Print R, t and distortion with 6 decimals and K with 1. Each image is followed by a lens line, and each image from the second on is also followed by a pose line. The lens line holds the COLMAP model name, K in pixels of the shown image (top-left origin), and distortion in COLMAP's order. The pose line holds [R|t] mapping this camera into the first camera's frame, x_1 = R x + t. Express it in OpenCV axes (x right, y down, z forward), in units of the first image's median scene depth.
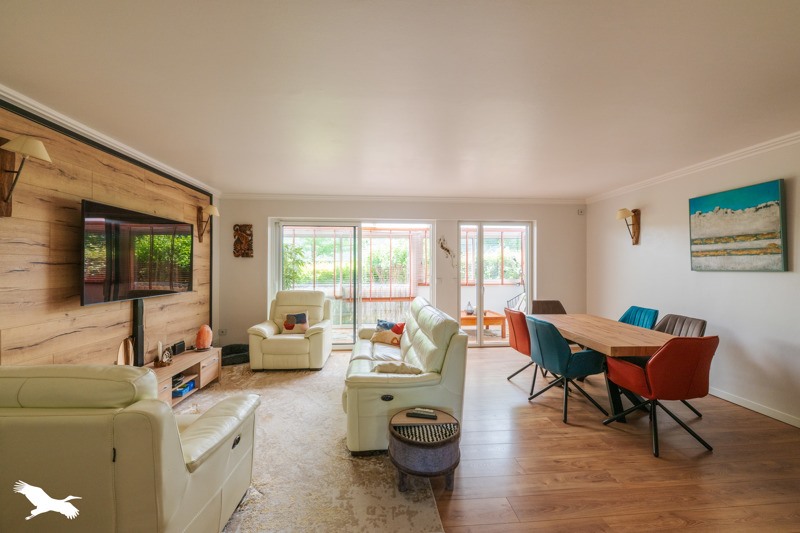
lens RADIAL K [[318.2, 0, 401.4], [0, 318.2, 266.1], [0, 0, 1]] dist [0.000956, 0.000122]
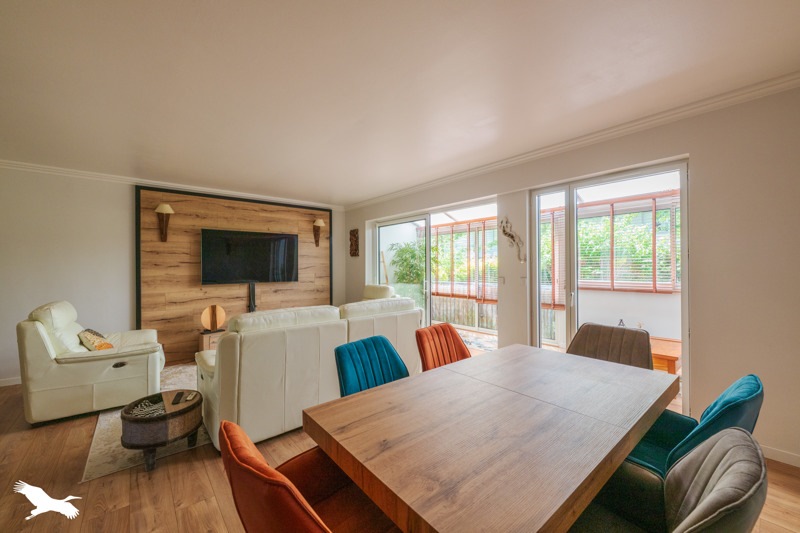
lens RADIAL K [[318.2, 0, 400.4], [0, 318.2, 267.3], [0, 0, 1]] dist [0.000956, 0.000122]
pose [[0.575903, -0.004421, -0.817506, 0.657366], [0.010071, 0.999948, 0.001687, 0.015096], [0.817456, -0.009205, 0.575918, 0.472795]]
